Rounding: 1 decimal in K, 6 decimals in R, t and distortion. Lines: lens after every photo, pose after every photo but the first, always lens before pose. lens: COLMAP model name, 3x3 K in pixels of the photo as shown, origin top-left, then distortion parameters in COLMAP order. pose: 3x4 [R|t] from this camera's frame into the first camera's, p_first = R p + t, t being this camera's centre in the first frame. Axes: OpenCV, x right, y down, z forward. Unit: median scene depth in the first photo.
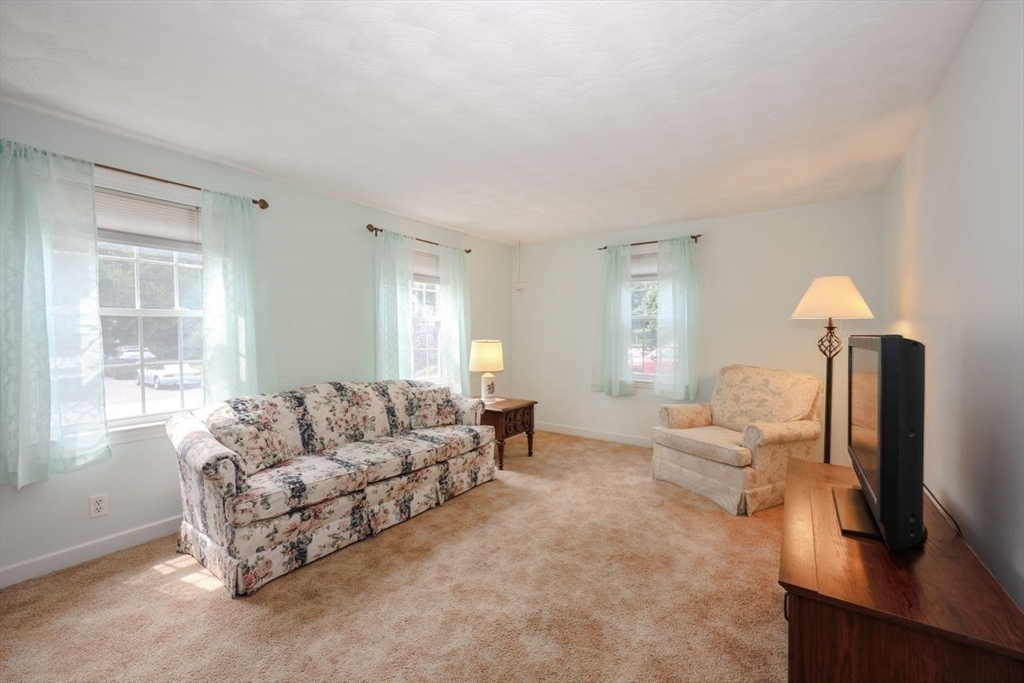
lens RADIAL K [[416.1, 0, 508.3], [0, 416.1, 338.7], [0, 0, 1]] dist [-0.000067, -0.000035]
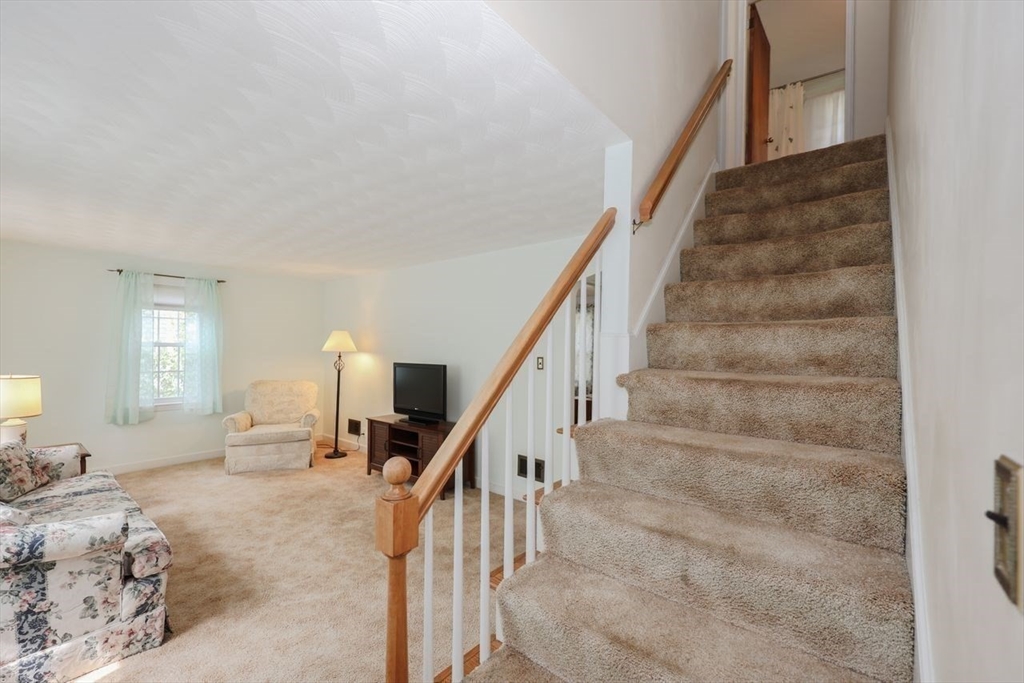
lens RADIAL K [[444.8, 0, 525.7], [0, 444.8, 342.6], [0, 0, 1]] dist [0.000278, 0.000016]
pose [[0.040287, 0.003388, 0.999182, -1.113171], [0.007811, 0.999963, -0.003705, -0.063652], [-0.999158, 0.007954, 0.040259, 0.043895]]
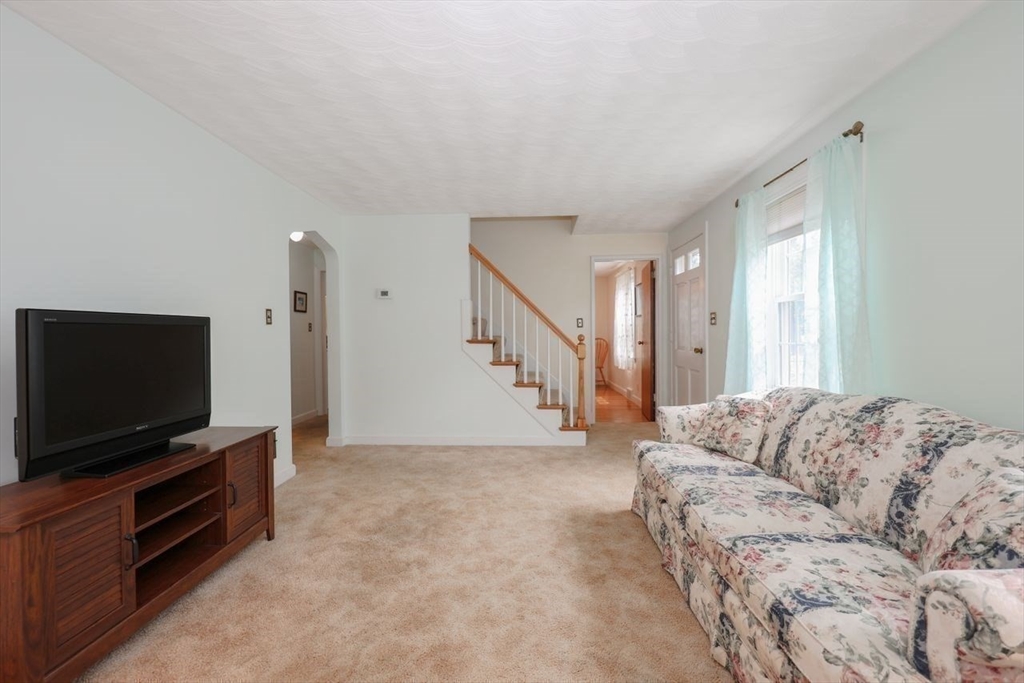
lens RADIAL K [[416.1, 0, 508.3], [0, 416.1, 338.7], [0, 0, 1]] dist [-0.000067, -0.000035]
pose [[-0.830544, 0.012127, -0.556821, 0.294569], [-0.003674, 0.999622, 0.027250, 0.016923], [0.556940, 0.024678, -0.830186, 1.229608]]
